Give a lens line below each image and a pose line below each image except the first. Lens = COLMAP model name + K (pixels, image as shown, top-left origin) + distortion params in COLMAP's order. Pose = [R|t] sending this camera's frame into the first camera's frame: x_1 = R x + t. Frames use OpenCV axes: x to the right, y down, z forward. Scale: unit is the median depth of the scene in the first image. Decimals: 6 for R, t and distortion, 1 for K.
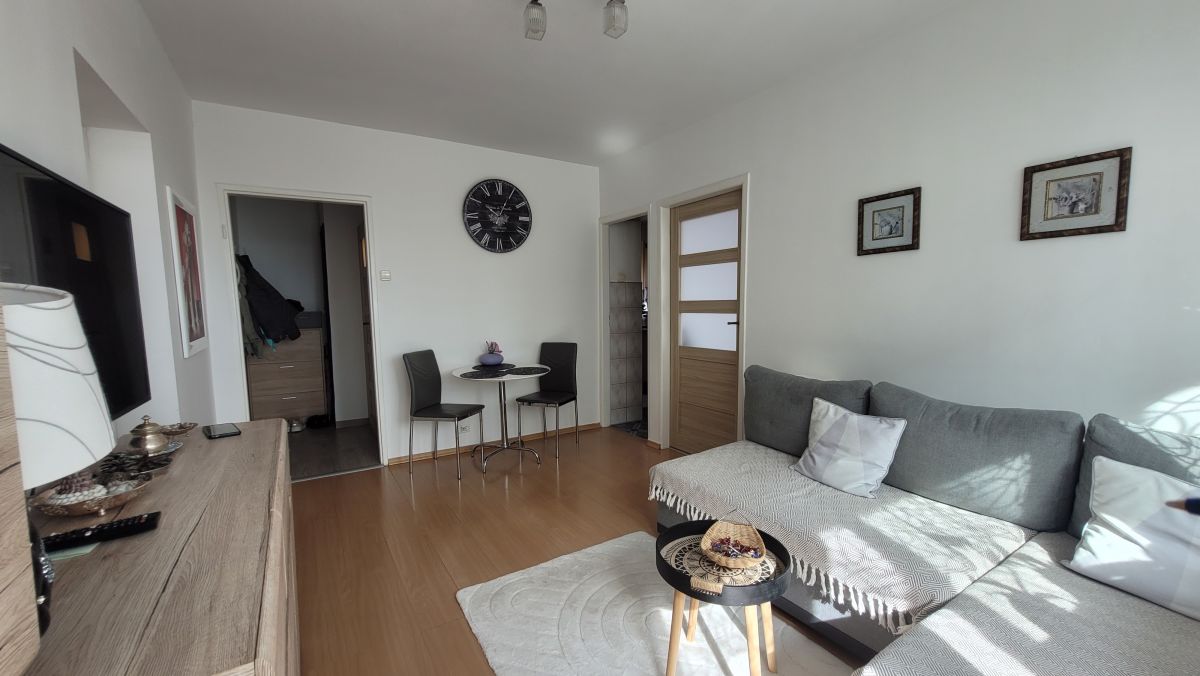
lens RADIAL K [[473.8, 0, 589.8], [0, 473.8, 331.2], [0, 0, 1]] dist [0.001515, -0.000468]
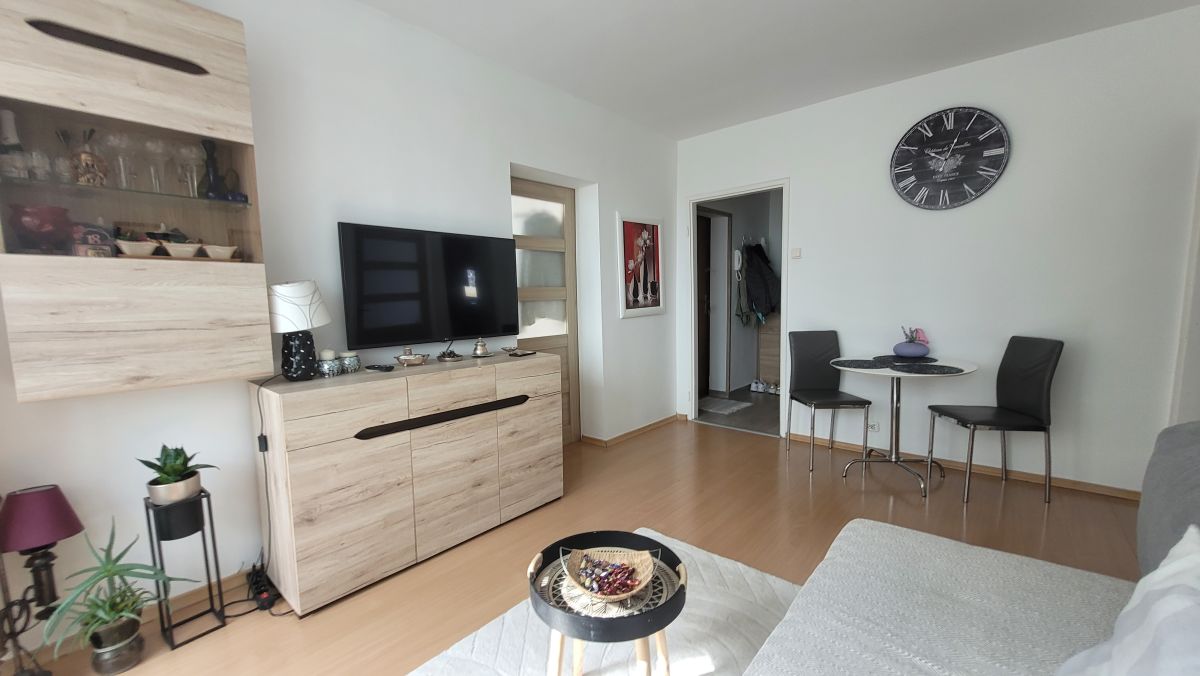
lens RADIAL K [[473.8, 0, 596.7], [0, 473.8, 336.7], [0, 0, 1]] dist [0.001515, -0.000468]
pose [[0.300509, 0.092391, -0.949294, 0.375715], [-0.037052, 0.995677, 0.085177, -0.010085], [0.953059, 0.009577, 0.302633, 0.260821]]
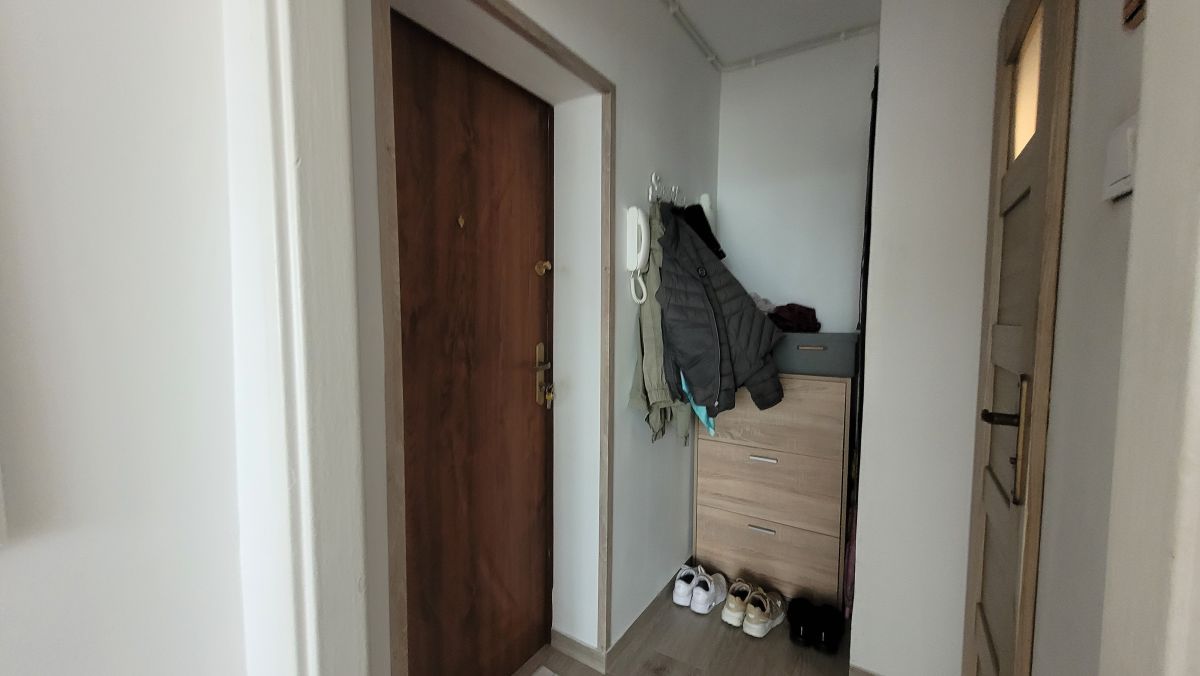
lens RADIAL K [[473.8, 0, 596.3], [0, 473.8, 340.4], [0, 0, 1]] dist [0.001515, -0.000468]
pose [[0.437073, 0.049143, -0.898083, -0.384845], [-0.060502, 0.997851, 0.025158, -0.041731], [0.897389, 0.043340, 0.439107, 0.802063]]
